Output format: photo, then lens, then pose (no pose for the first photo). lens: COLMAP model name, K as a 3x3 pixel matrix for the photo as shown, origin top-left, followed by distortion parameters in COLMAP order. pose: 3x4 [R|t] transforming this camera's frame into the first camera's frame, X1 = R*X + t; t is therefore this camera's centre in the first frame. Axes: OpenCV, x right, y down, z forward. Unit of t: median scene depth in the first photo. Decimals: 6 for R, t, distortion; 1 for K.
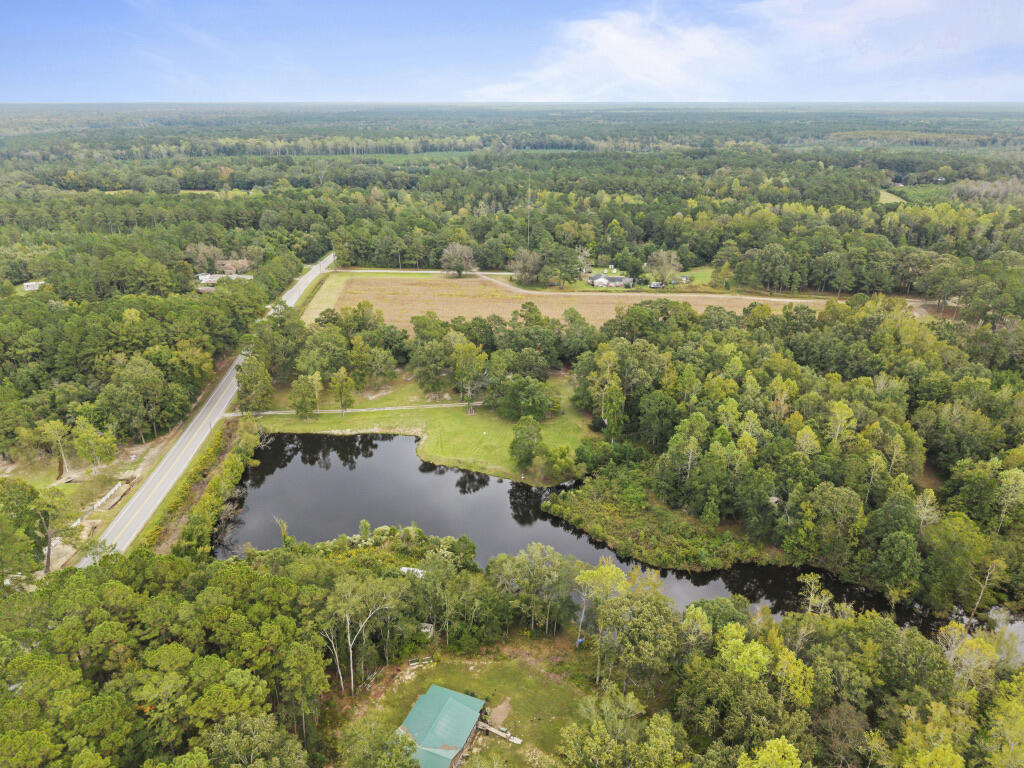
lens RADIAL K [[715.2, 0, 514.6], [0, 715.2, 390.1], [0, 0, 1]] dist [0.009950, 0.000642]
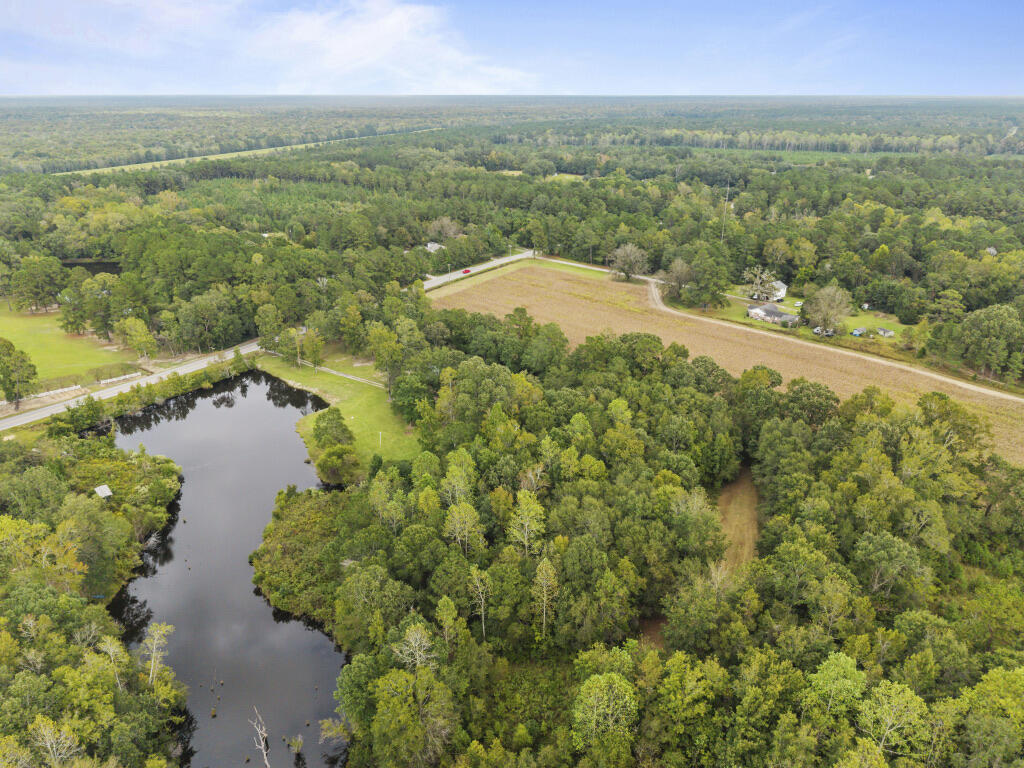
lens RADIAL K [[715.2, 0, 517.1], [0, 715.2, 381.0], [0, 0, 1]] dist [0.009950, 0.000642]
pose [[0.762642, 0.245112, -0.598580, 0.417592], [-0.246036, 0.965785, 0.082008, -0.073602], [0.598201, 0.084729, 0.796854, 0.174330]]
